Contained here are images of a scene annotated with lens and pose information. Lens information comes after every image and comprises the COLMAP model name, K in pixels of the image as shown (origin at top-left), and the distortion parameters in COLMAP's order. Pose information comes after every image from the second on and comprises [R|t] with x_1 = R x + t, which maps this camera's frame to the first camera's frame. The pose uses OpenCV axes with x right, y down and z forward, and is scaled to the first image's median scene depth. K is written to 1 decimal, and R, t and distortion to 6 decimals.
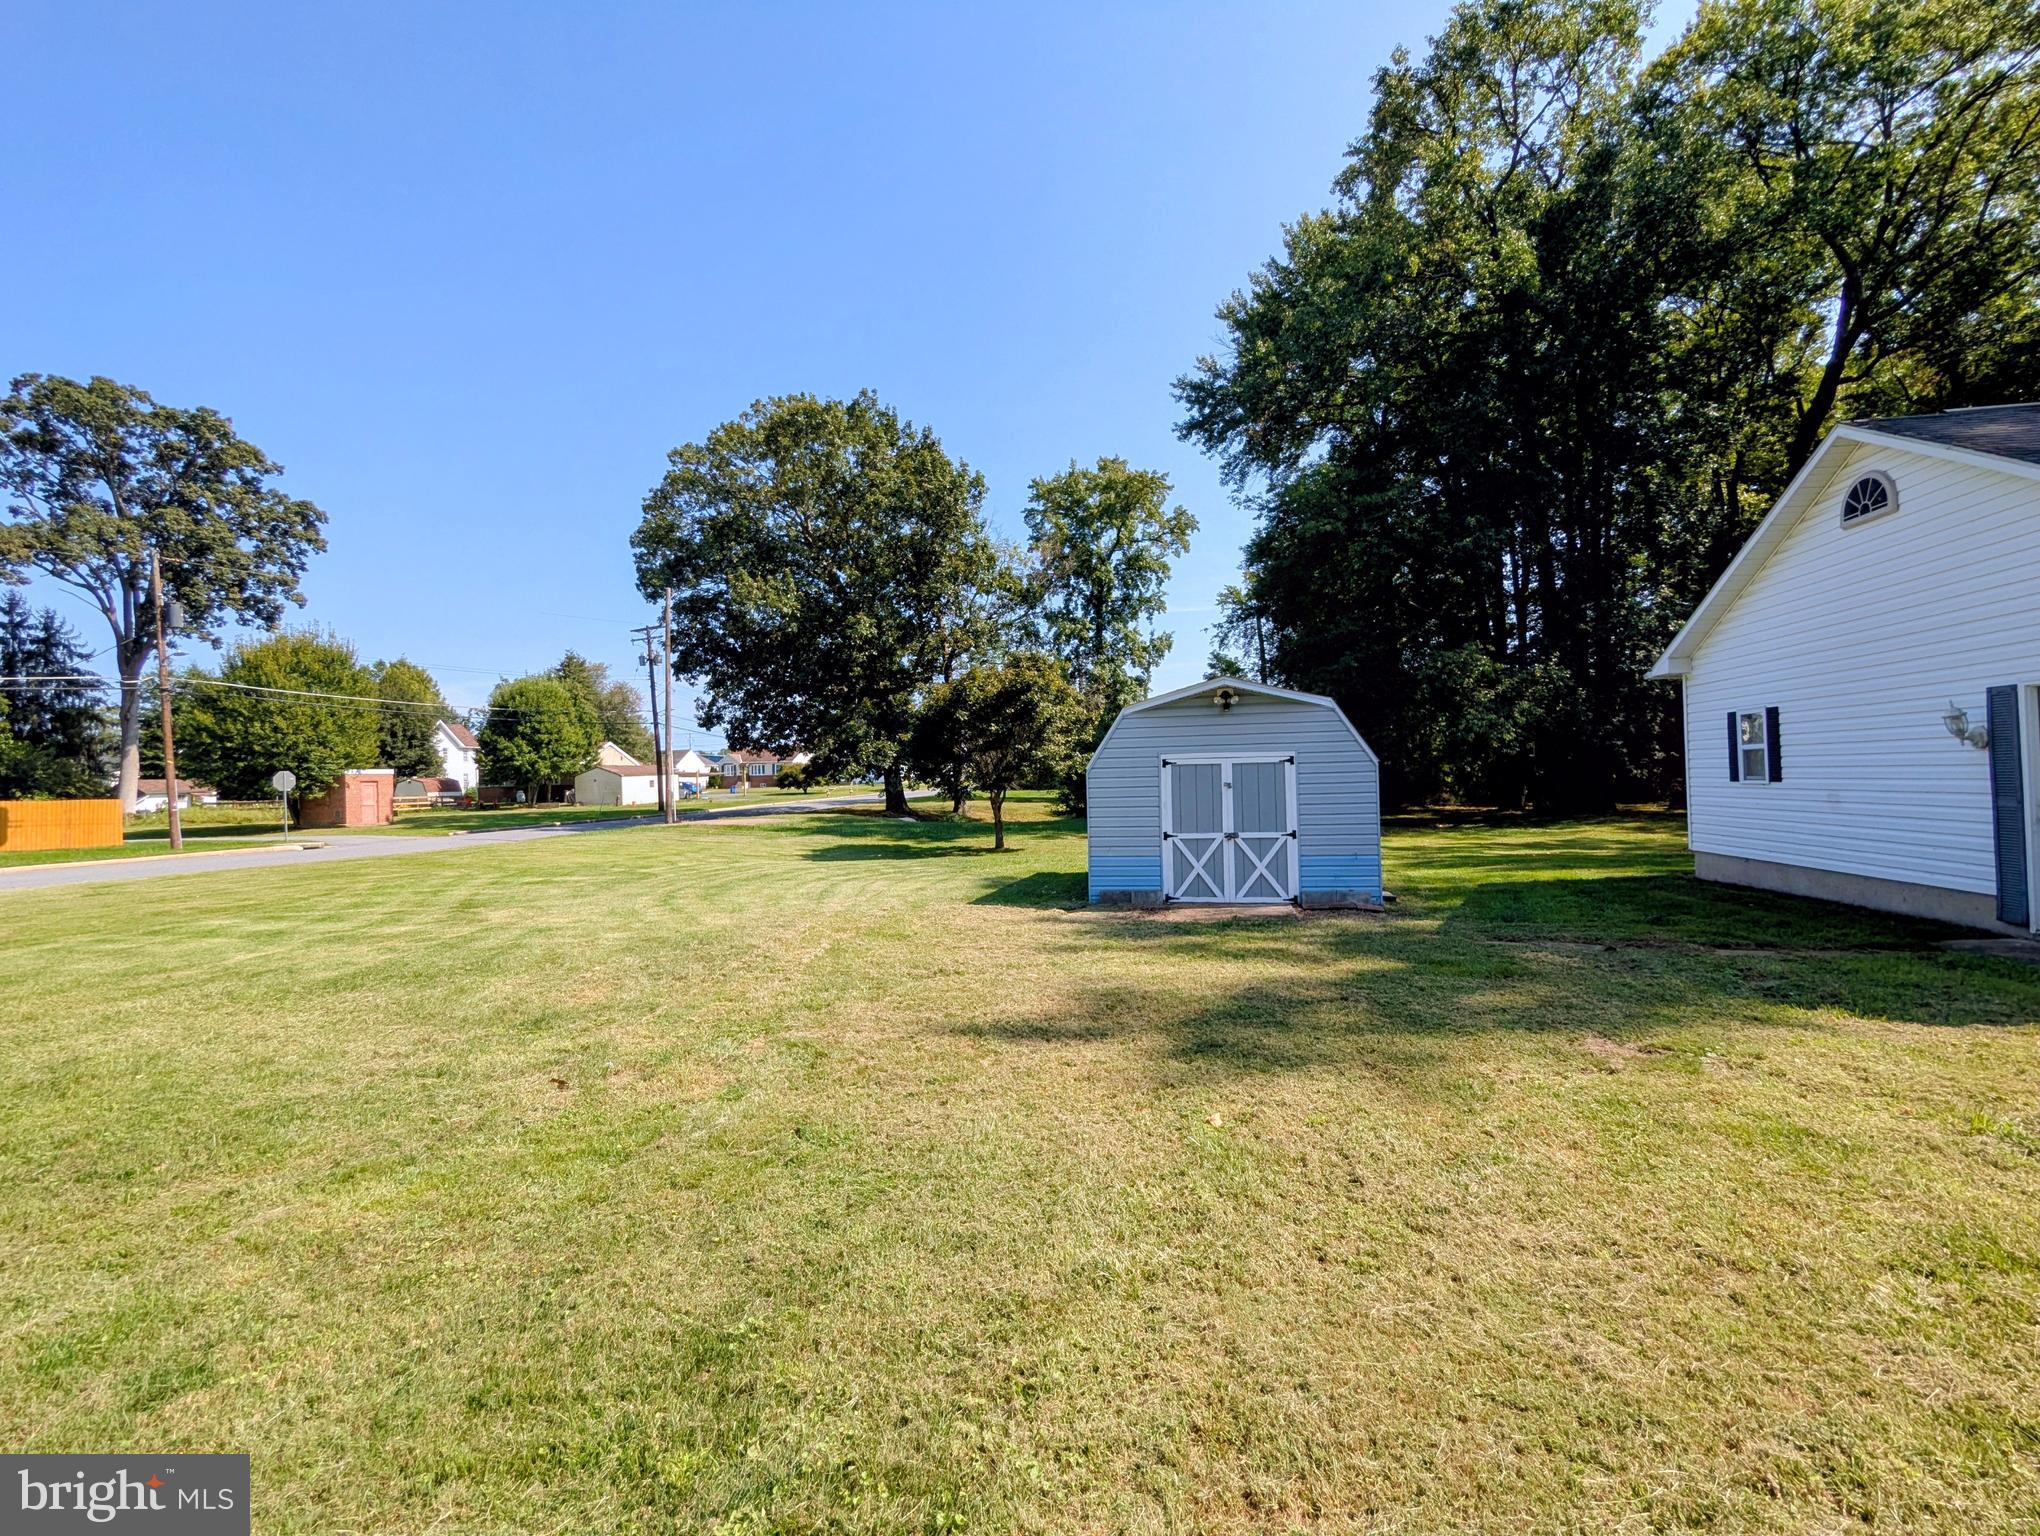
lens RADIAL K [[950.2, 0, 1020.0], [0, 950.2, 768.0], [0, 0, 1]] dist [-0.000911, -0.000593]
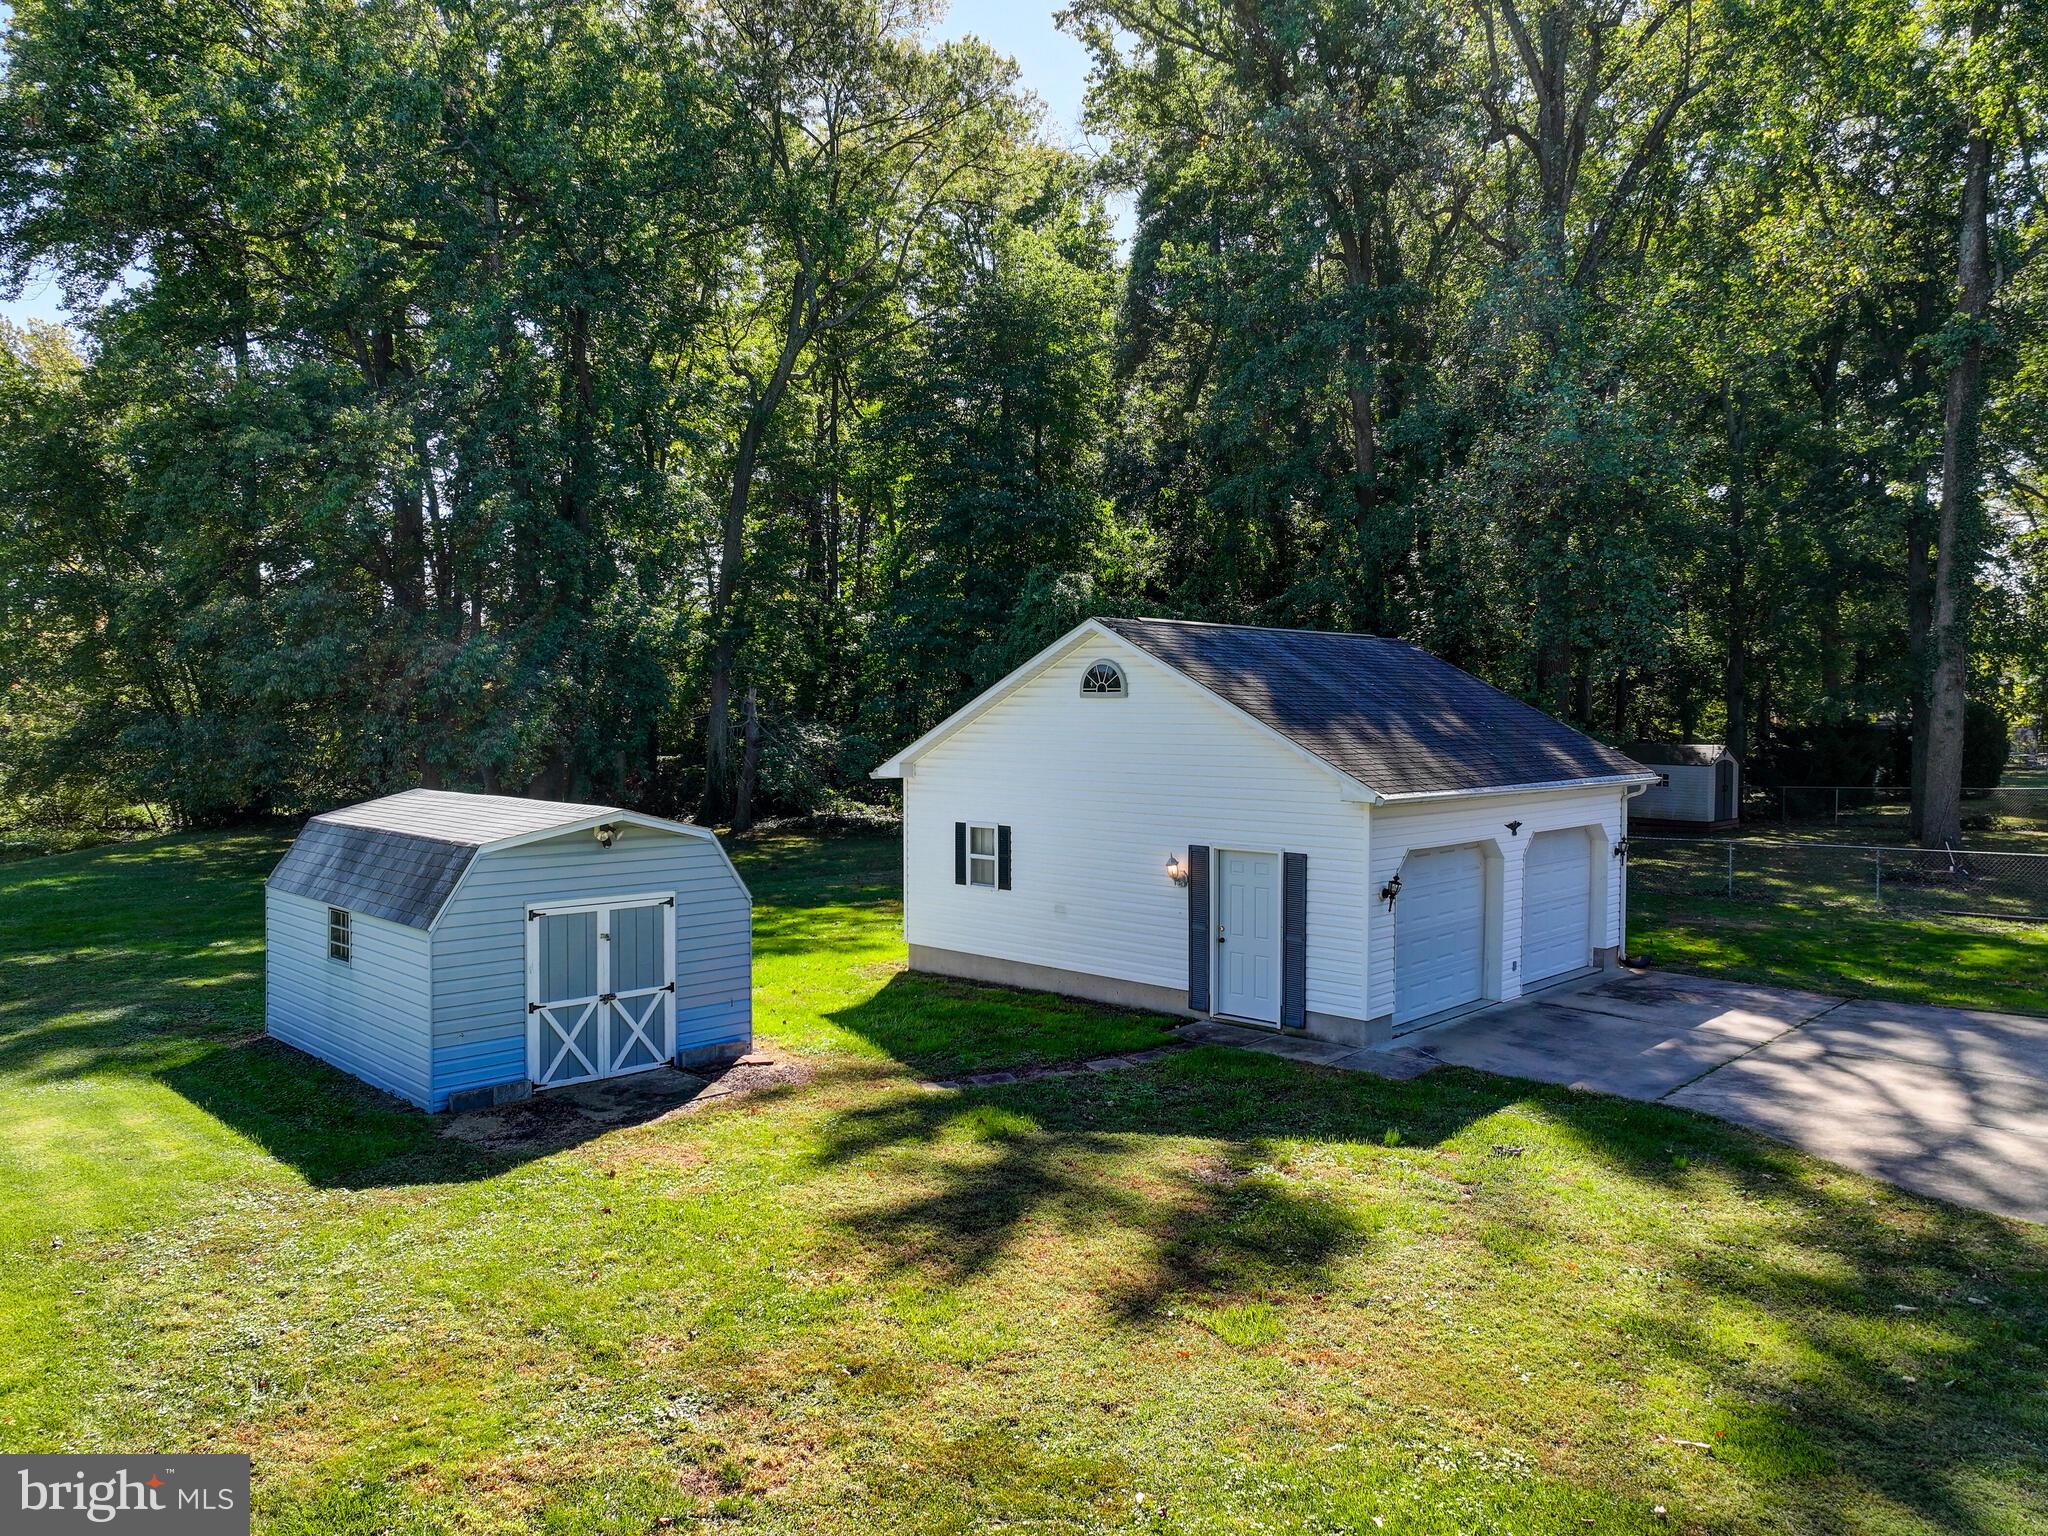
lens RADIAL K [[1461.0, 0, 1024.0], [0, 1461.0, 768.0], [0, 0, 1]] dist [0.027083, -0.005301]
pose [[0.549492, -0.006133, 0.835476, -0.642162], [-0.024785, 0.999413, 0.023637, -0.167528], [-0.835131, -0.033695, 0.549018, 0.005878]]
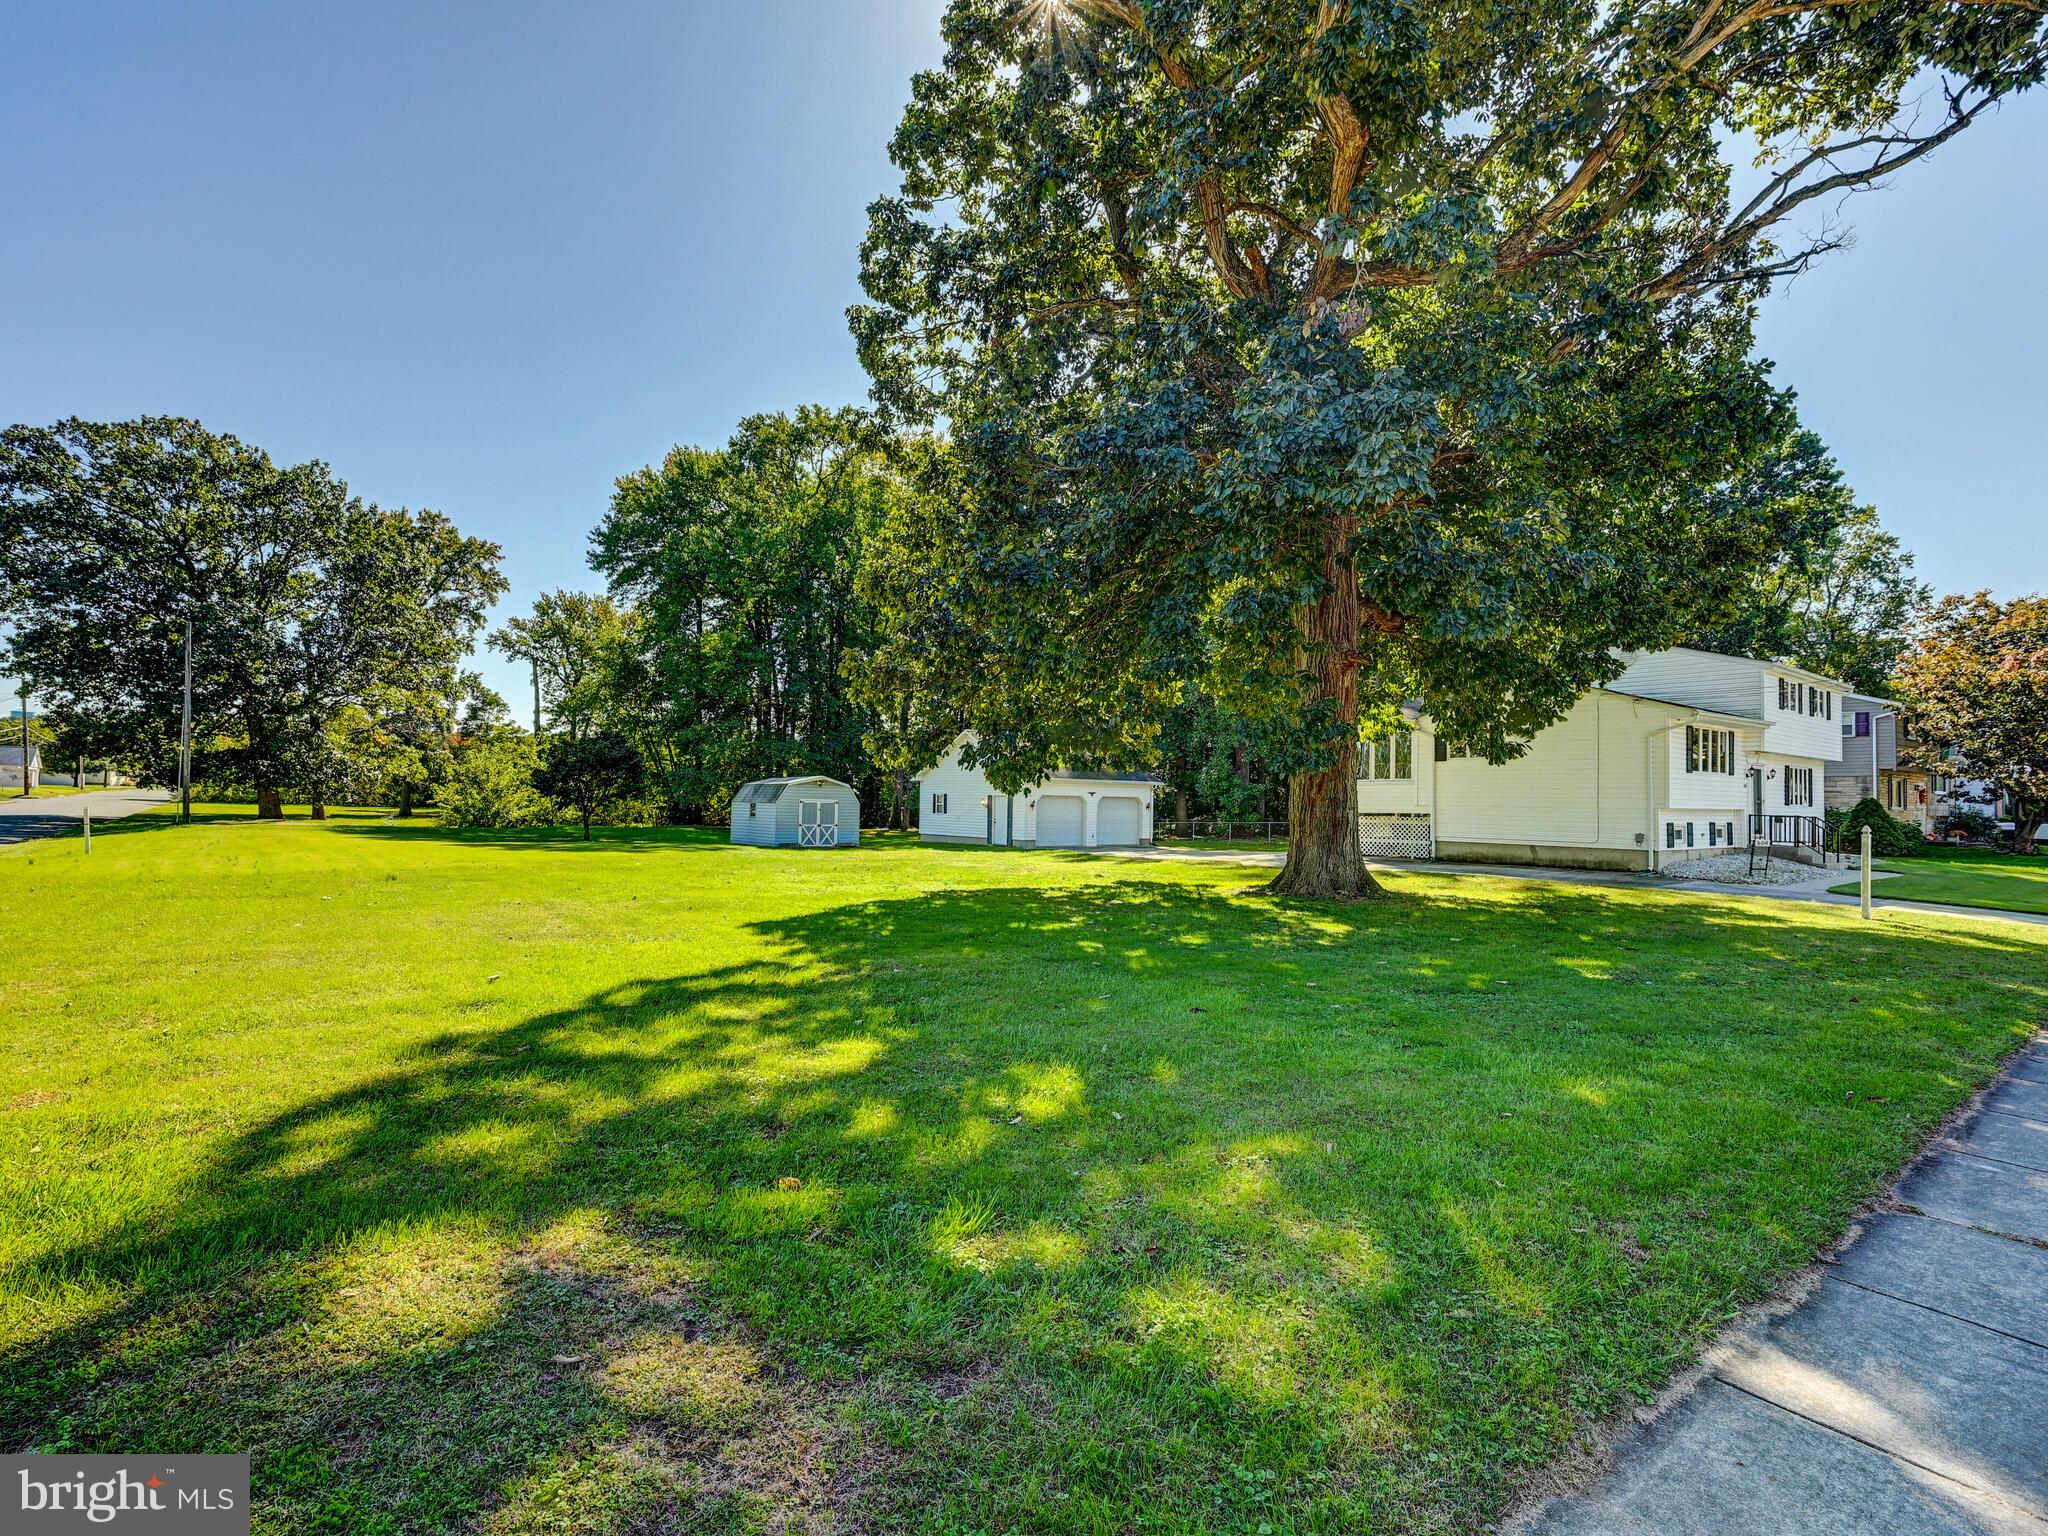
lens RADIAL K [[998.8, 0, 1024.0], [0, 998.8, 768.0], [0, 0, 1]] dist [0.000488, -0.000350]
pose [[0.650363, 0.071145, 0.756284, -1.865831], [-0.041042, 0.997441, -0.058537, 0.047117], [-0.758514, 0.007031, 0.651619, -1.689001]]
